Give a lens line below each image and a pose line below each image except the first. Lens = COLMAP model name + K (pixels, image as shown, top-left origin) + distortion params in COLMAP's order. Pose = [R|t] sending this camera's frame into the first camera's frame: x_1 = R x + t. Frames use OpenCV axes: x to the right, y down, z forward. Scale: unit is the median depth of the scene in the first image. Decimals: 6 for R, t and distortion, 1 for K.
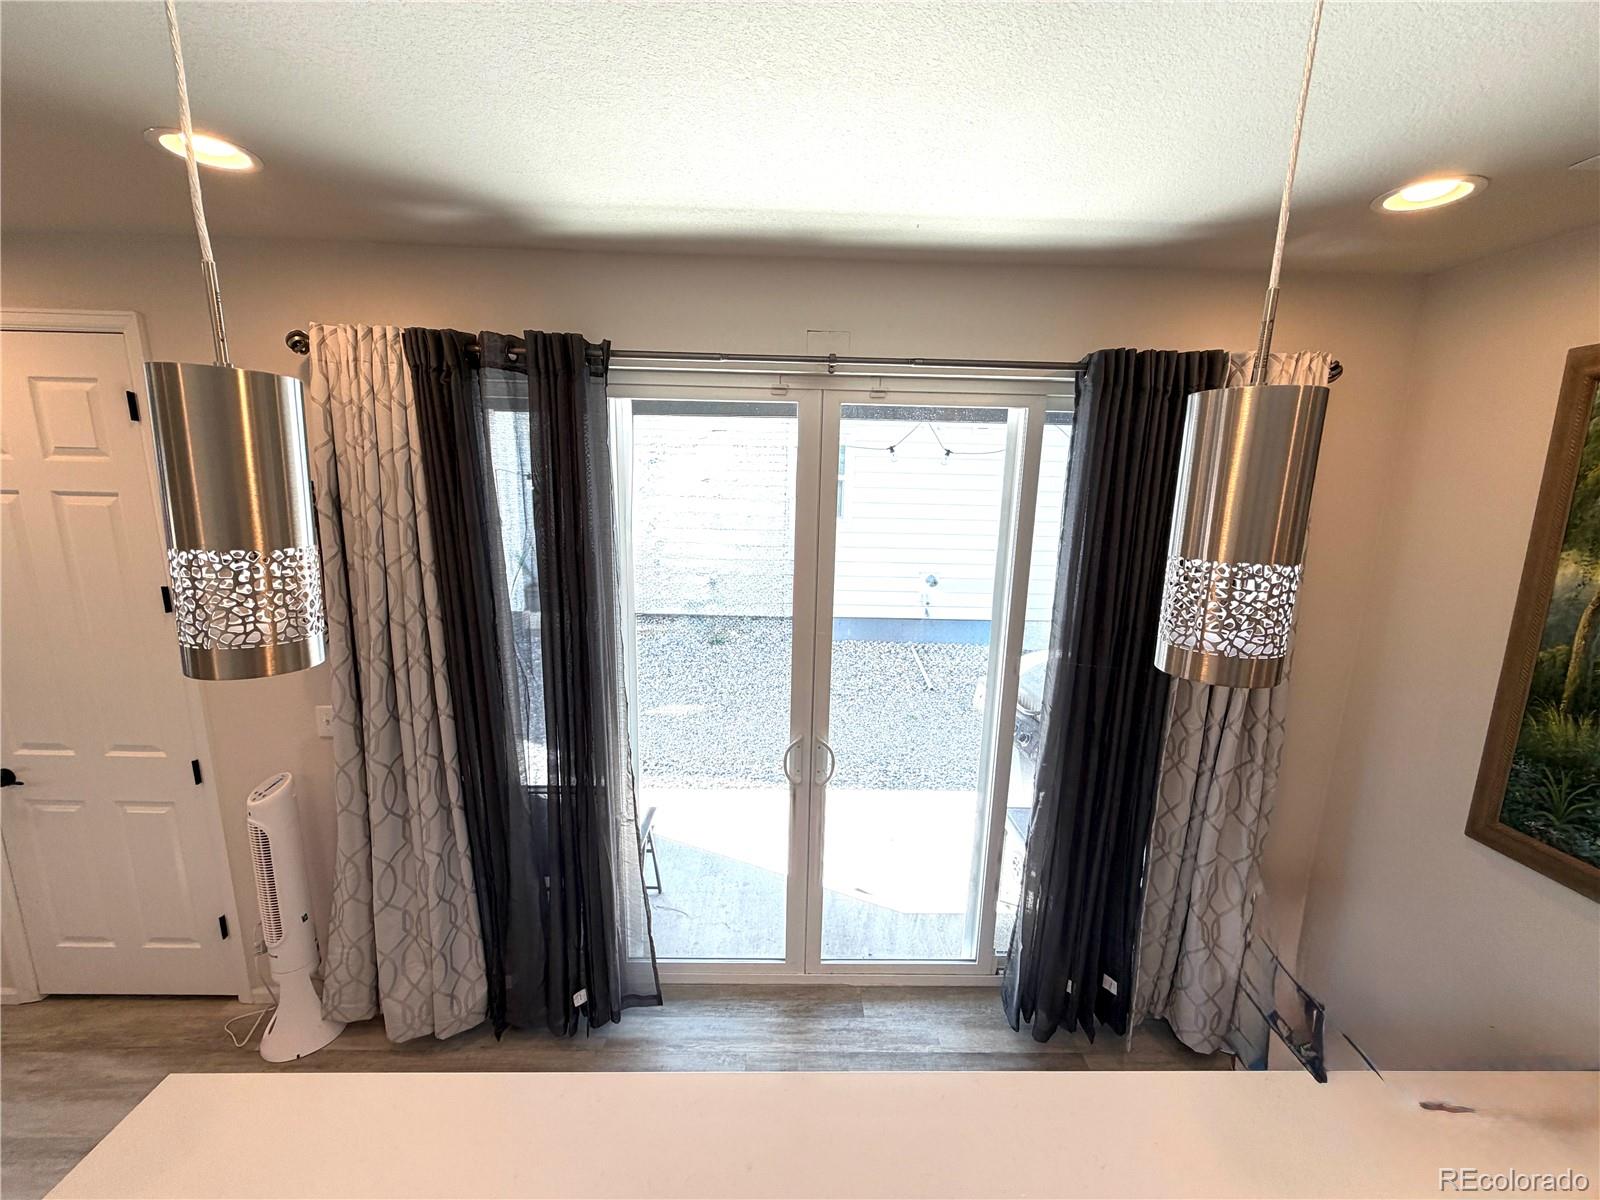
lens RADIAL K [[631.0, 0, 791.8], [0, 631.0, 601.5], [0, 0, 1]] dist [-0.001352, -0.000008]
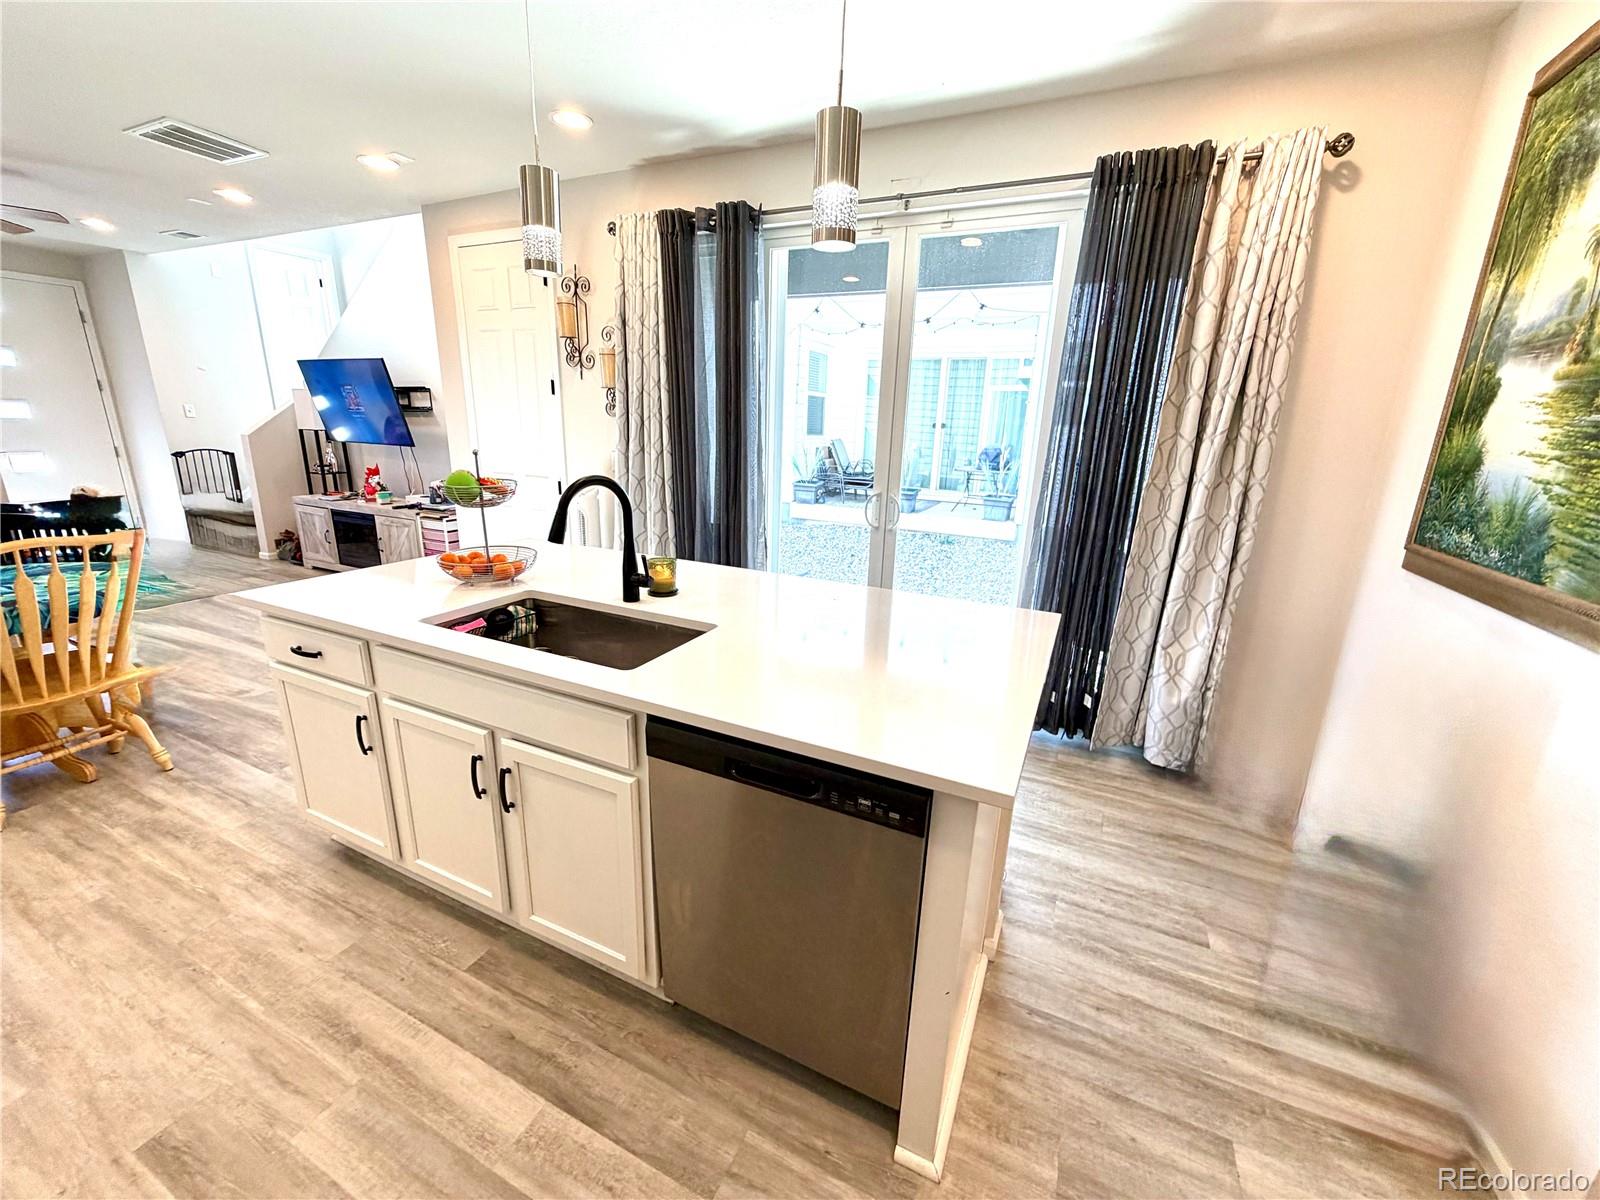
lens RADIAL K [[631.0, 0, 791.9], [0, 631.0, 597.6], [0, 0, 1]] dist [-0.001352, -0.000008]
pose [[0.893310, 0.129064, -0.430511, 0.572282], [-0.099030, 0.990863, 0.091567, 0.405724], [0.438396, -0.039165, 0.897928, -0.424805]]
